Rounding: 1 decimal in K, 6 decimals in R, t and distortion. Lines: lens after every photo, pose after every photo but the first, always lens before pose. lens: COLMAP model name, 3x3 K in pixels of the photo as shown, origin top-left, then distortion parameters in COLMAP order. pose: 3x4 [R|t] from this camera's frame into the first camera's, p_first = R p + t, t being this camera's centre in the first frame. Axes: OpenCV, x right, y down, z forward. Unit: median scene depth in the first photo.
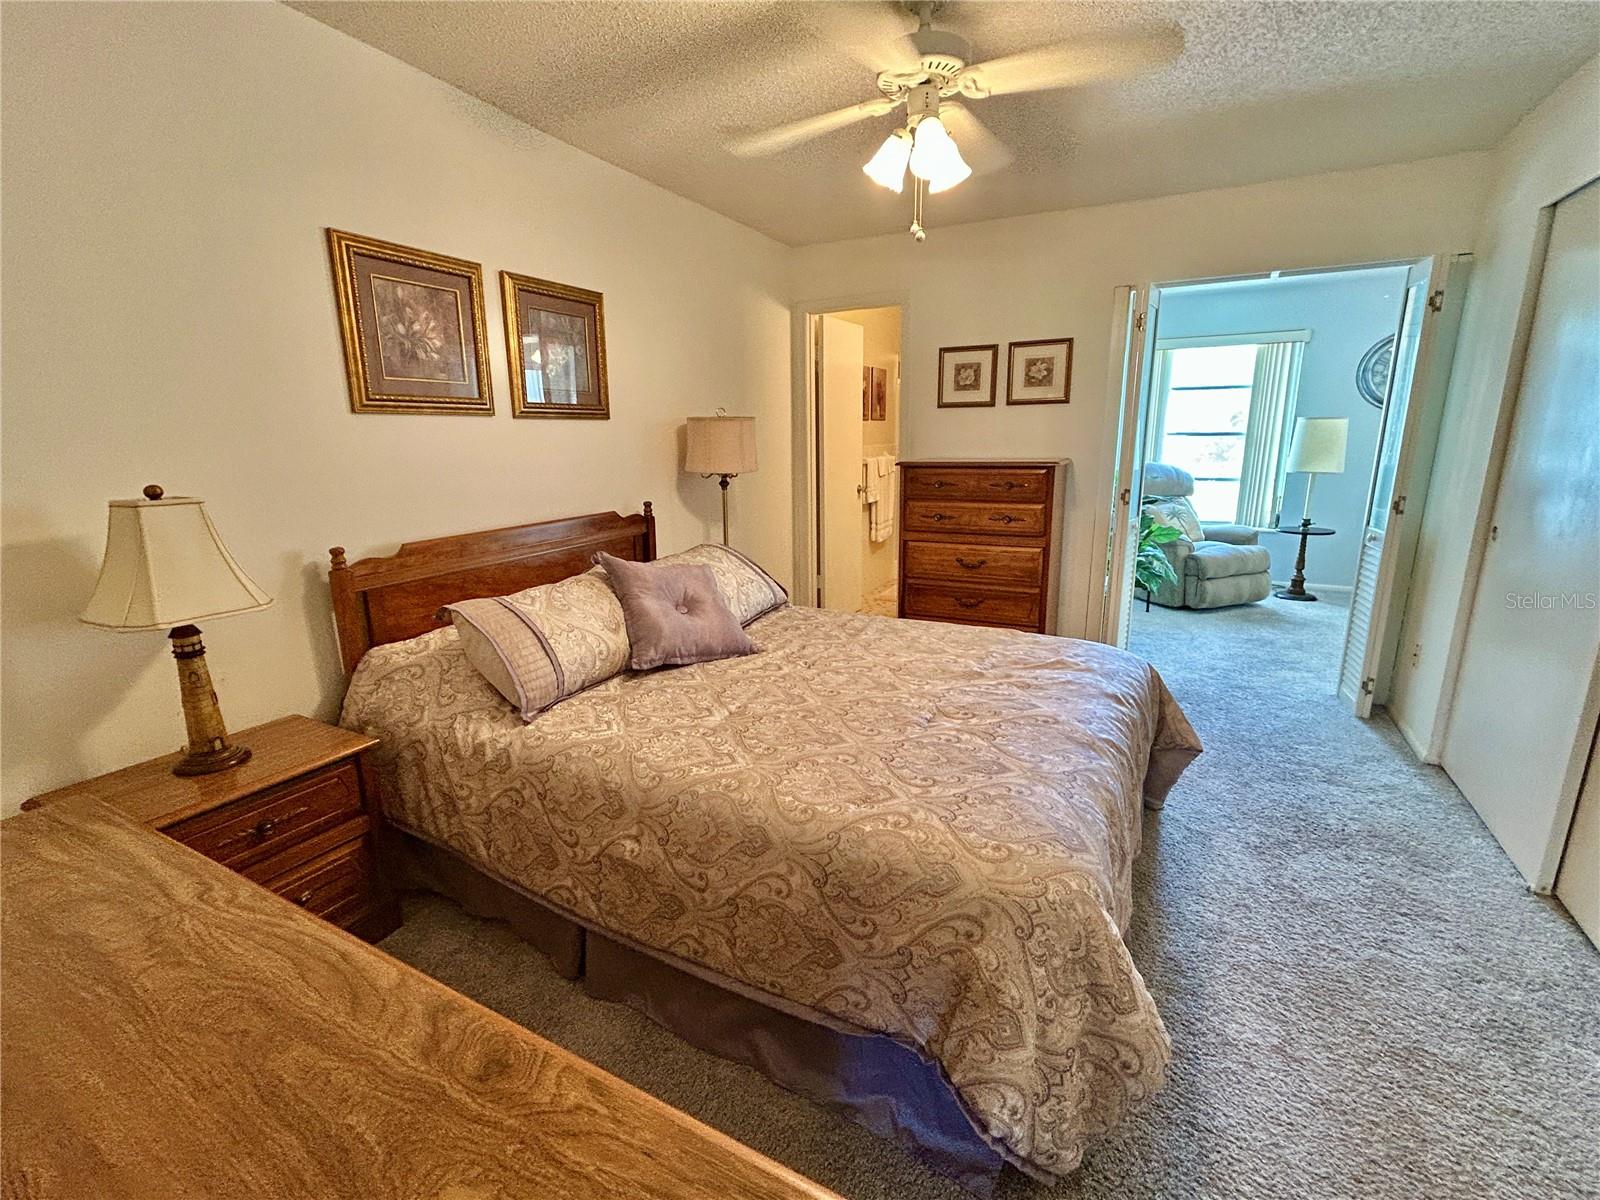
lens RADIAL K [[714.8, 0, 786.8], [0, 714.8, 595.0], [0, 0, 1]] dist [-0.001516, -0.000470]
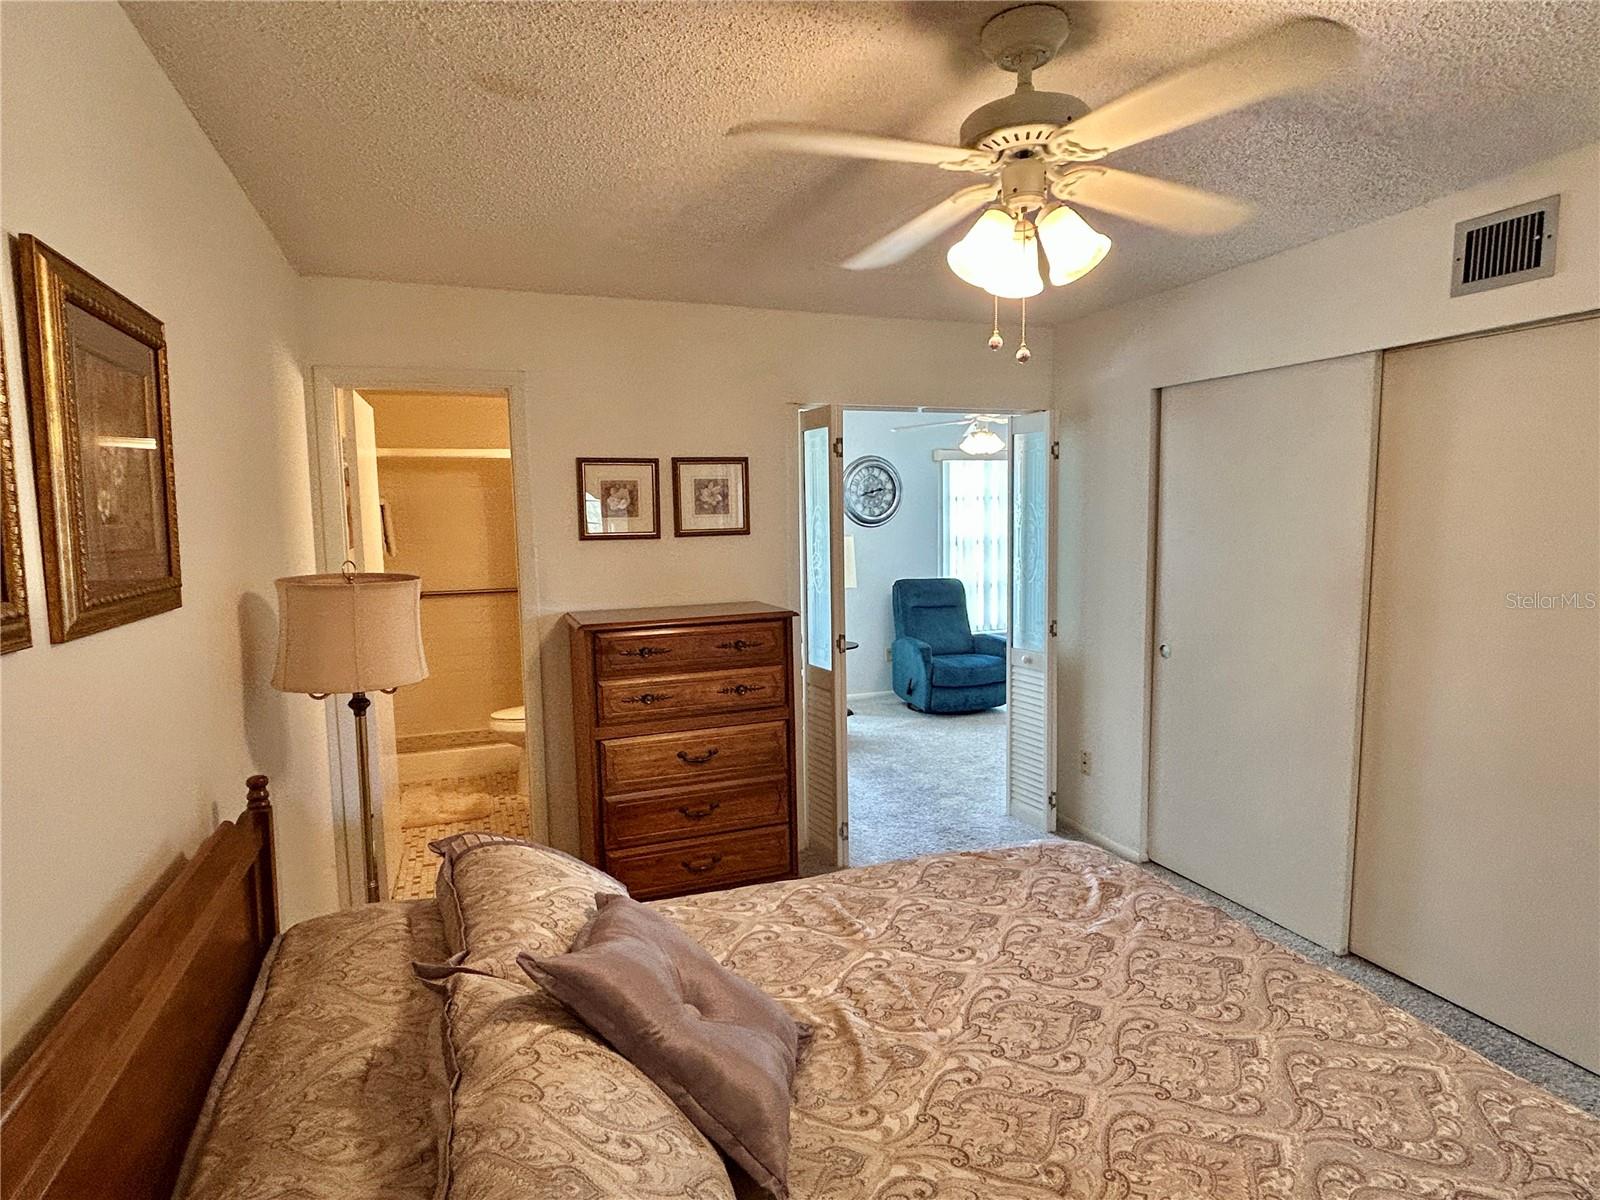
lens RADIAL K [[881.2, 0, 788.1], [0, 881.2, 601.9], [0, 0, 1]] dist [-0.010342, 0.007239]
pose [[0.662516, -0.073208, 0.745462, -0.337784], [0.177086, 0.982308, -0.060915, -0.130930], [-0.727814, 0.172368, 0.663759, 0.334381]]
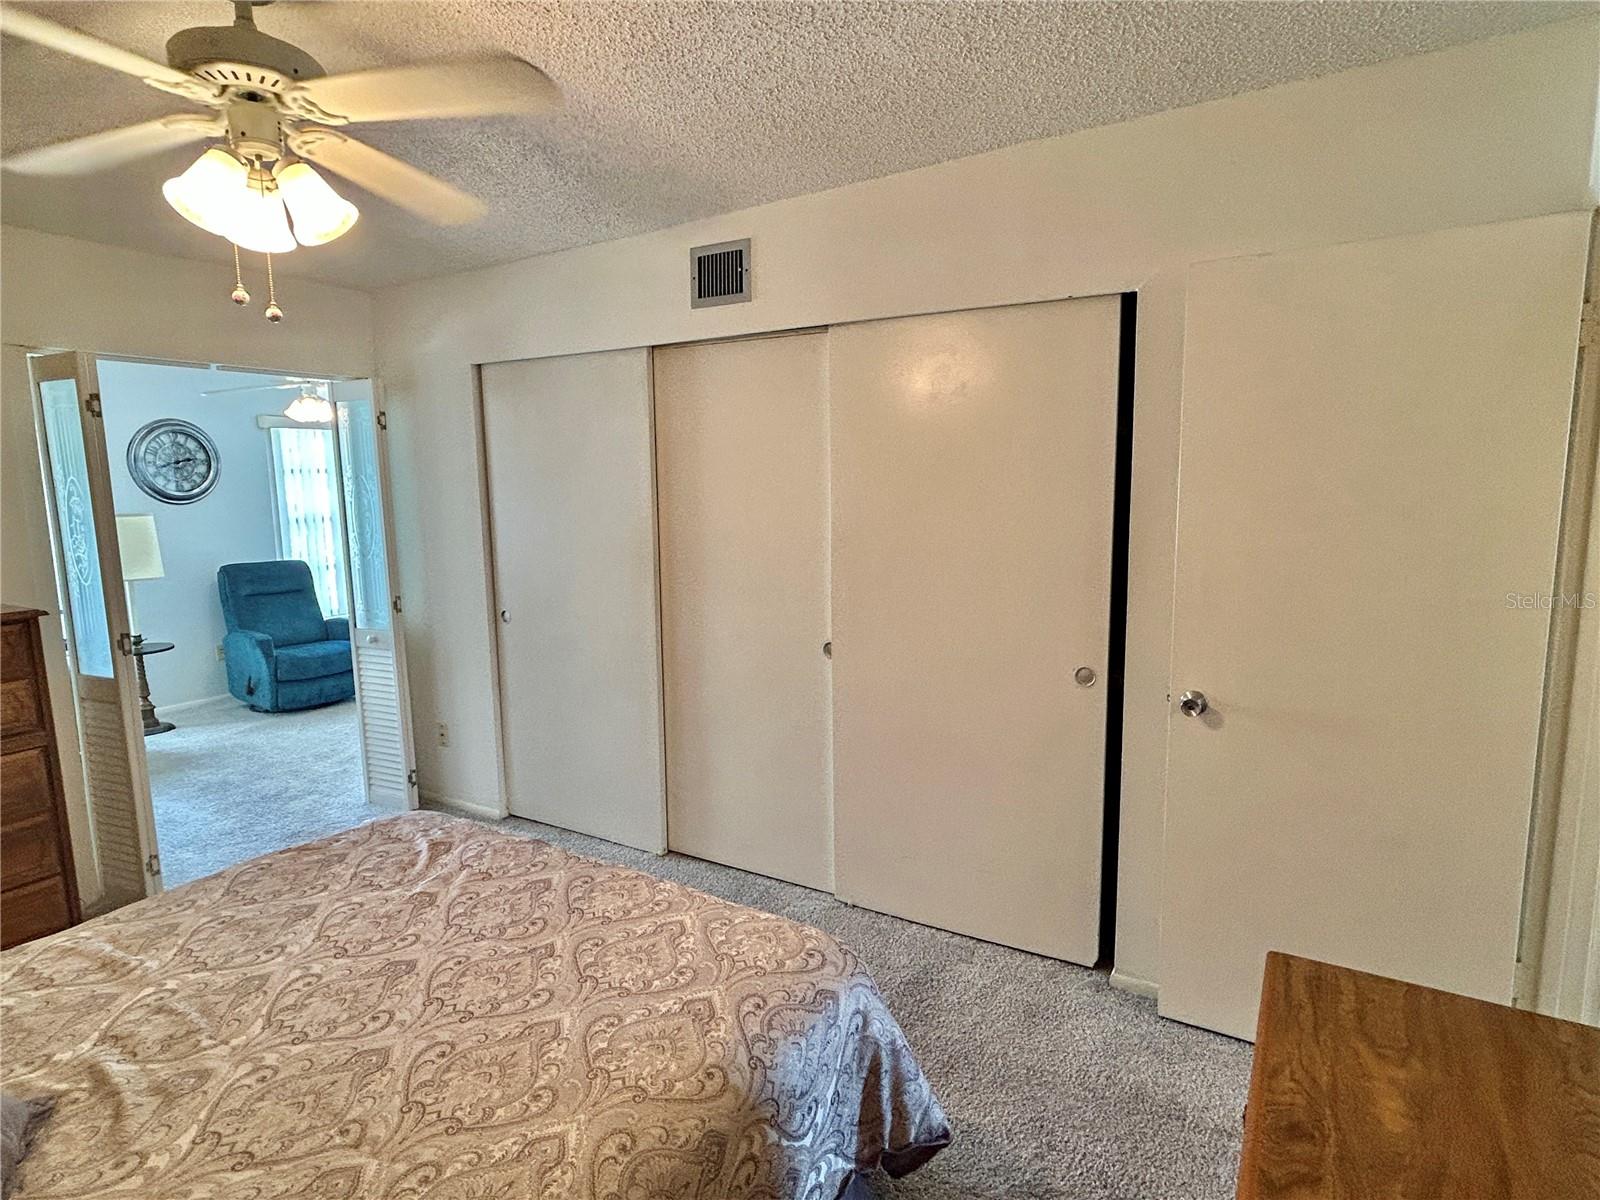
lens RADIAL K [[881.2, 0, 790.5], [0, 881.2, 602.1], [0, 0, 1]] dist [-0.010342, 0.007239]
pose [[0.048036, -0.127603, 0.990661, -0.340324], [0.241097, 0.963962, 0.112473, -0.113948], [-0.969311, 0.233443, 0.077069, 0.279564]]
